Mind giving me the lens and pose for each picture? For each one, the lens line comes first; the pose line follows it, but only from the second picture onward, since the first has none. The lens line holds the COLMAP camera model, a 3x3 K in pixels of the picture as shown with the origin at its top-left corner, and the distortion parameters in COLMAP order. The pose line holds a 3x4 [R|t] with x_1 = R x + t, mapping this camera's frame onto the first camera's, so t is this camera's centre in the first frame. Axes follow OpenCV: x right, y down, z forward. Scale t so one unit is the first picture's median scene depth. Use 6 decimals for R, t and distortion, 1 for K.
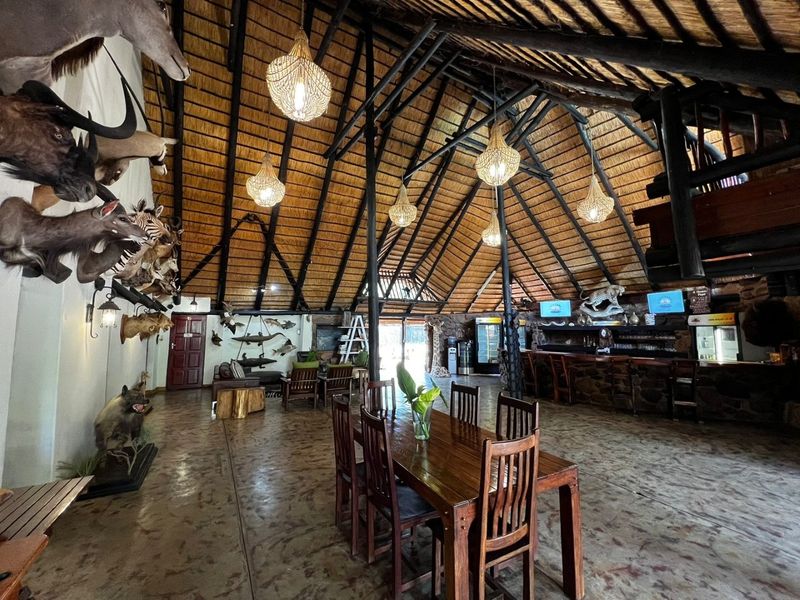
lens RADIAL K [[320.9, 0, 393.3], [0, 320.9, 304.3], [0, 0, 1]] dist [-0.001531, 0.000228]
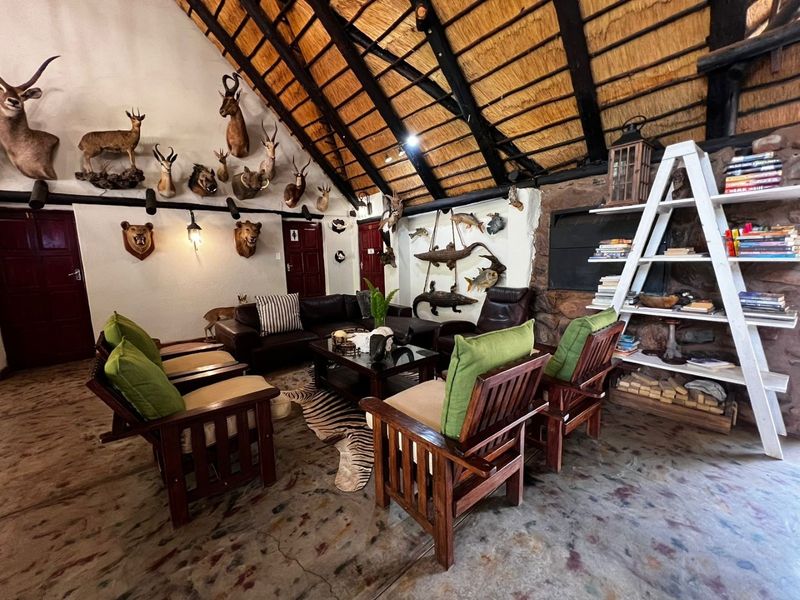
lens RADIAL K [[320.9, 0, 398.6], [0, 320.9, 296.2], [0, 0, 1]] dist [-0.001531, 0.000228]
pose [[0.224414, 0.112743, -0.967950, 0.072320], [0.101505, 0.985177, 0.138283, 0.090921], [0.969193, -0.129284, 0.209643, 0.795919]]
